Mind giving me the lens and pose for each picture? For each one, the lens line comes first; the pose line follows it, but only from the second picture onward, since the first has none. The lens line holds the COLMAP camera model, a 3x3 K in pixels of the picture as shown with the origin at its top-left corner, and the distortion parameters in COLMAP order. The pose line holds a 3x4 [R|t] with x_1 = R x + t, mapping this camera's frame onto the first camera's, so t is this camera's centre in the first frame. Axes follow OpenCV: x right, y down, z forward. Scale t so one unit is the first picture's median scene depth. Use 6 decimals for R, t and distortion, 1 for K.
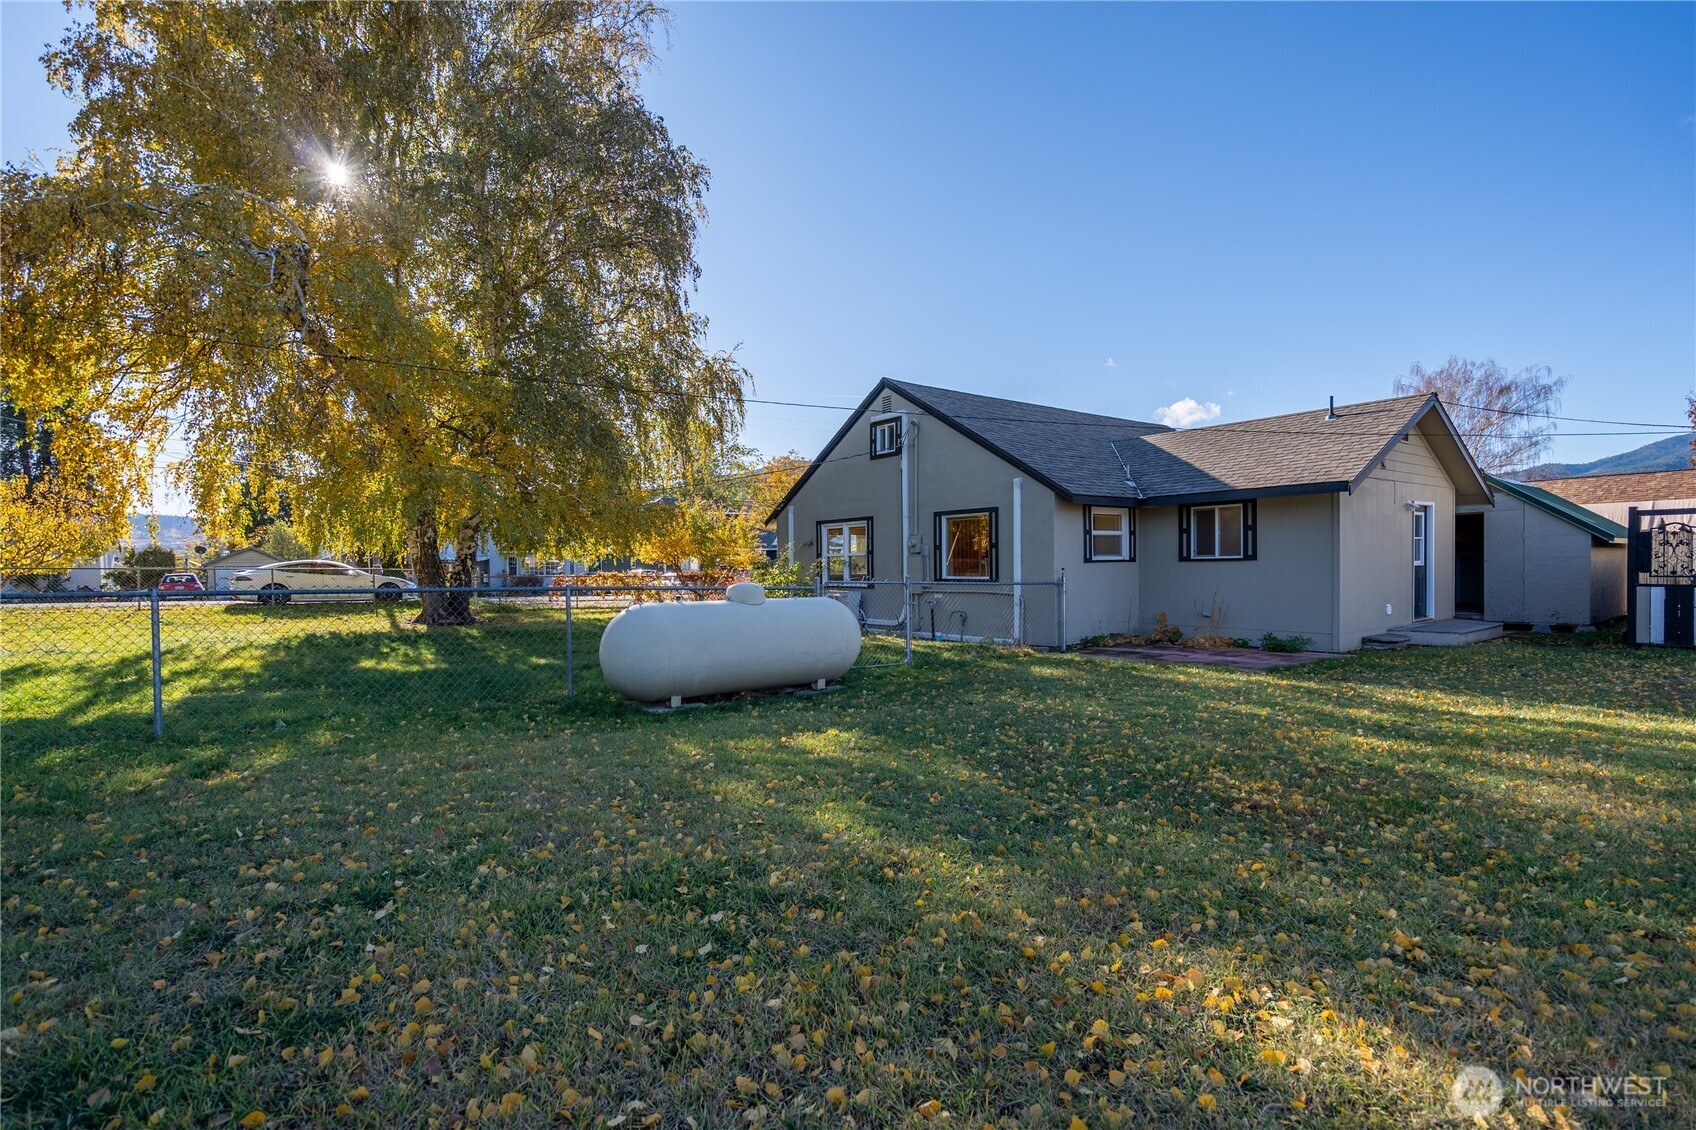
lens RADIAL K [[797.2, 0, 853.0], [0, 797.2, 570.7], [0, 0, 1]] dist [-0.000663, 0.000742]
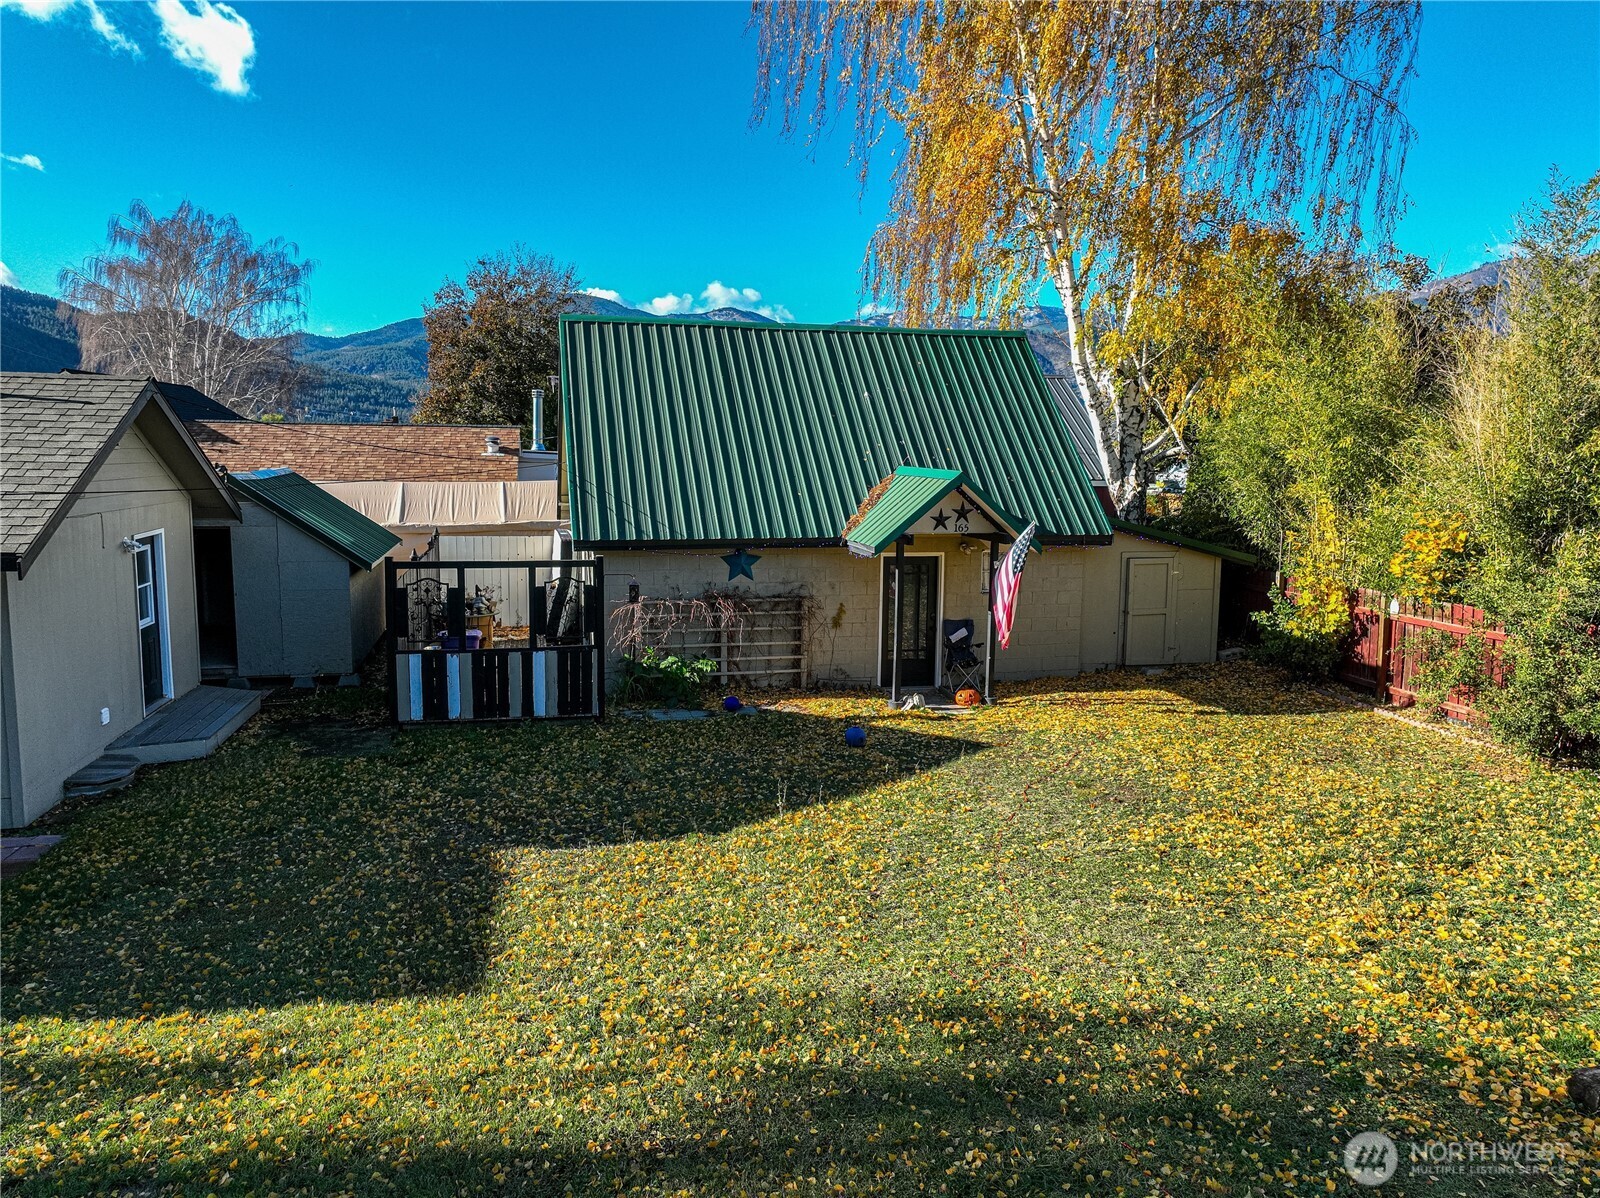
lens RADIAL K [[1131.1, 0, 800.0], [0, 1131.1, 599.0], [0, 0, 1]] dist [0.009800, 0.002850]
pose [[0.430387, -0.095702, 0.897557, 0.088129], [-0.004889, 0.994102, 0.108340, -0.124993], [-0.902631, -0.051016, 0.427381, 0.095030]]
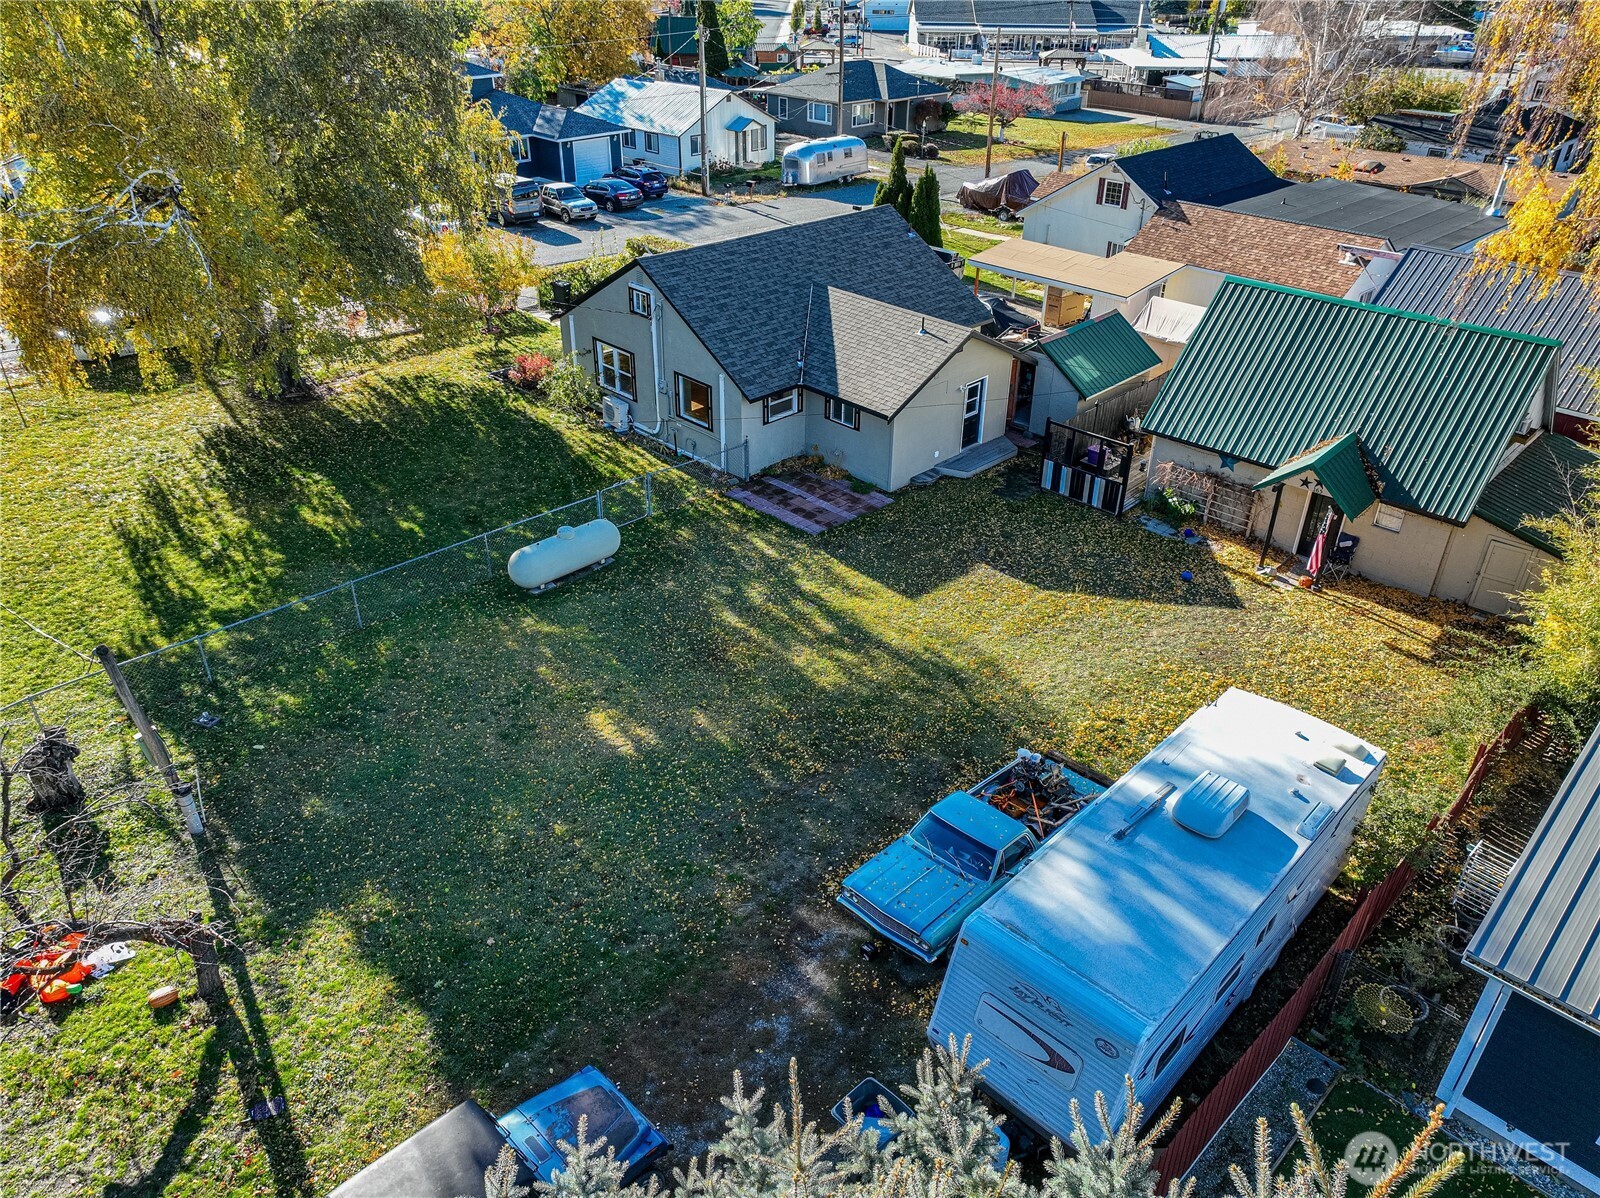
lens RADIAL K [[1131.1, 0, 800.0], [0, 1131.1, 599.0], [0, 0, 1]] dist [0.009800, 0.002850]
pose [[0.993003, -0.040779, 0.110822, 0.083603], [-0.020205, 0.865965, 0.499696, -0.755794], [-0.116345, -0.498439, 0.859082, -1.025490]]
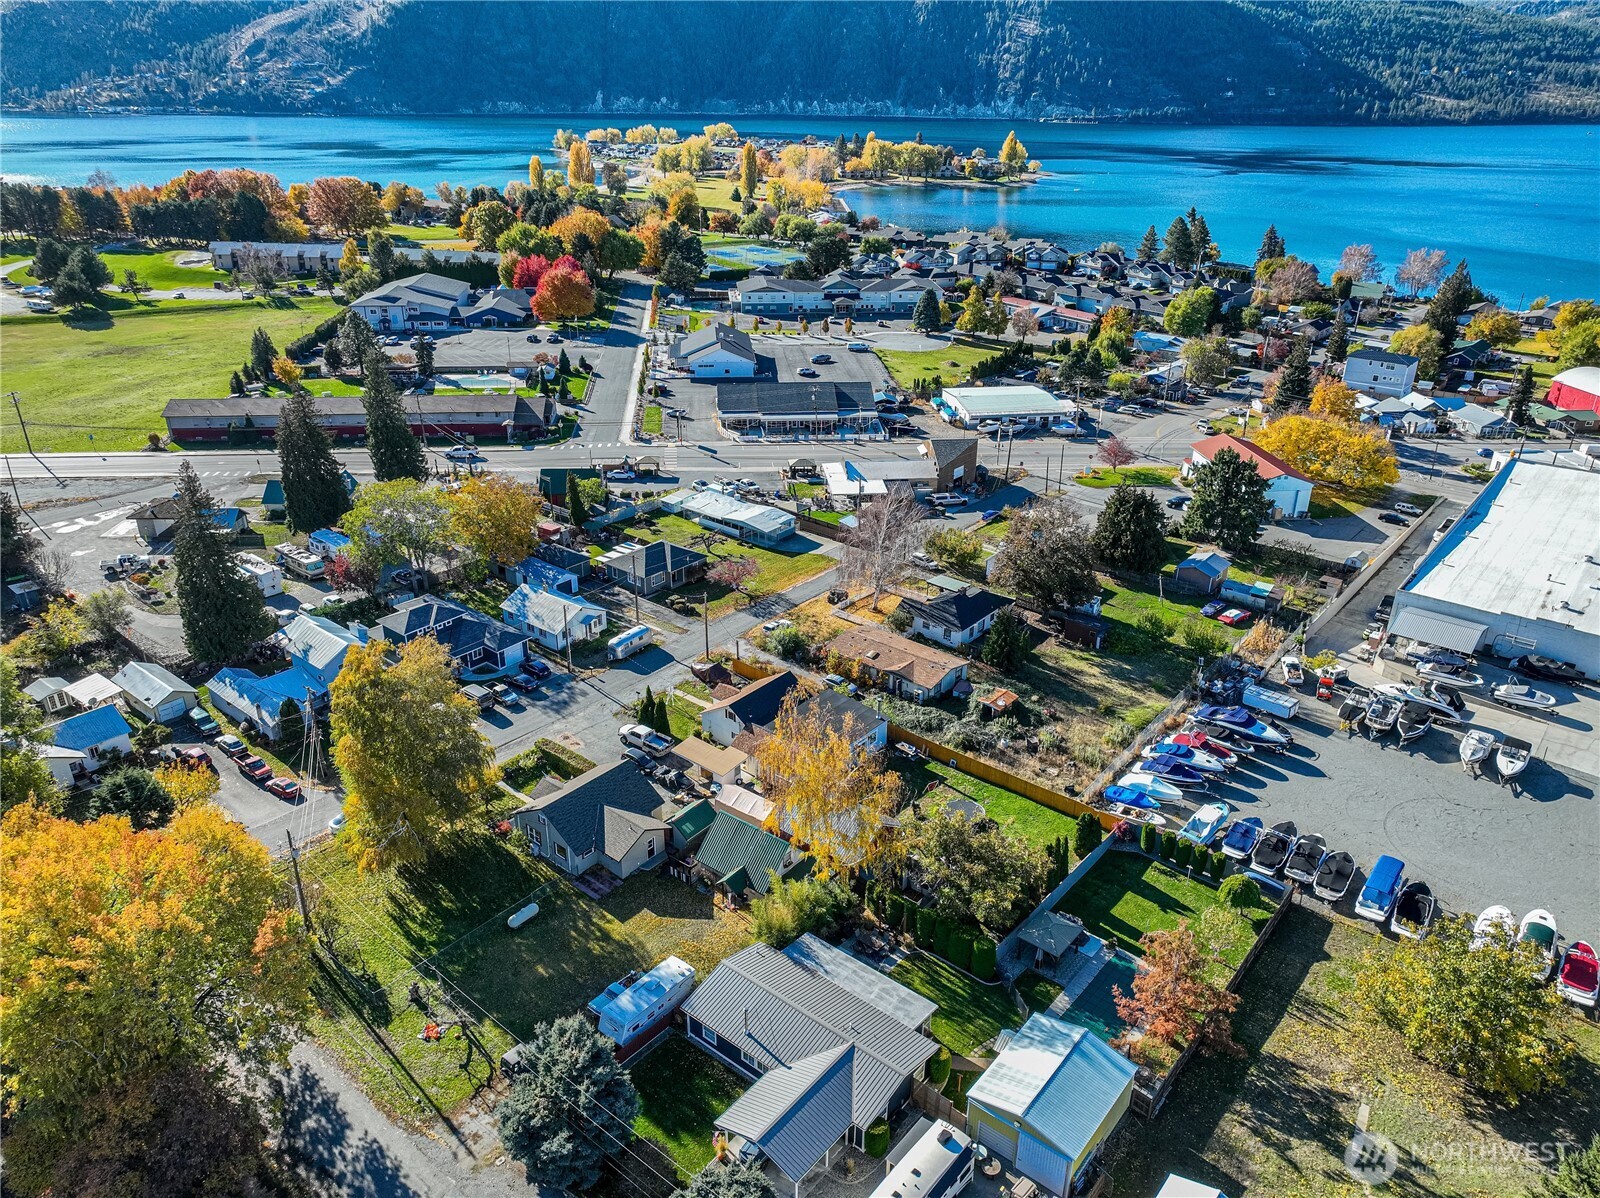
lens RADIAL K [[1131.1, 0, 800.0], [0, 1131.1, 599.0], [0, 0, 1]] dist [0.009800, 0.002850]
pose [[0.976683, -0.072521, 0.202065, 0.269652], [-0.015937, 0.914127, 0.405114, -4.014787], [-0.214092, -0.398889, 0.891657, -4.569650]]
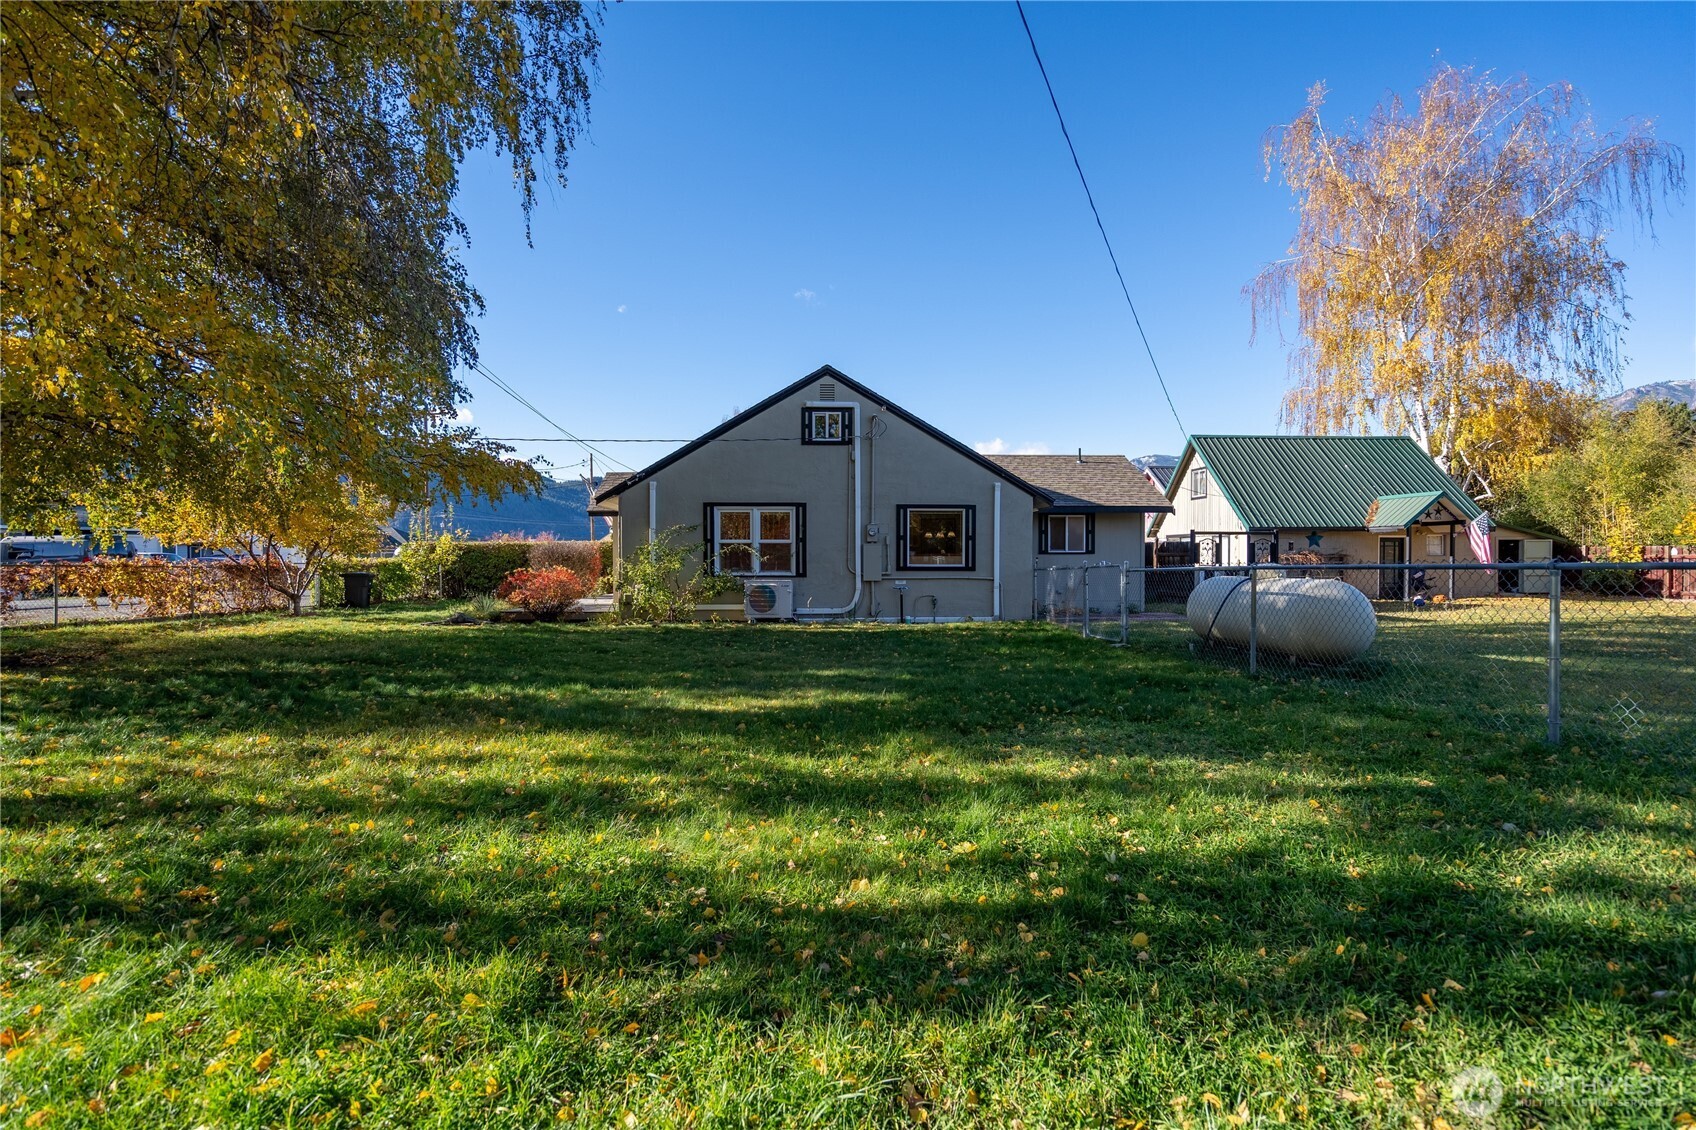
lens RADIAL K [[780.6, 0, 848.0], [0, 780.6, 565.0], [0, 0, 1]] dist [0.000116, 0.000360]
pose [[0.573018, 0.004892, 0.819528, -0.798231], [0.000455, 0.999980, -0.006287, 0.014147], [-0.819542, 0.003975, 0.573005, 0.455620]]
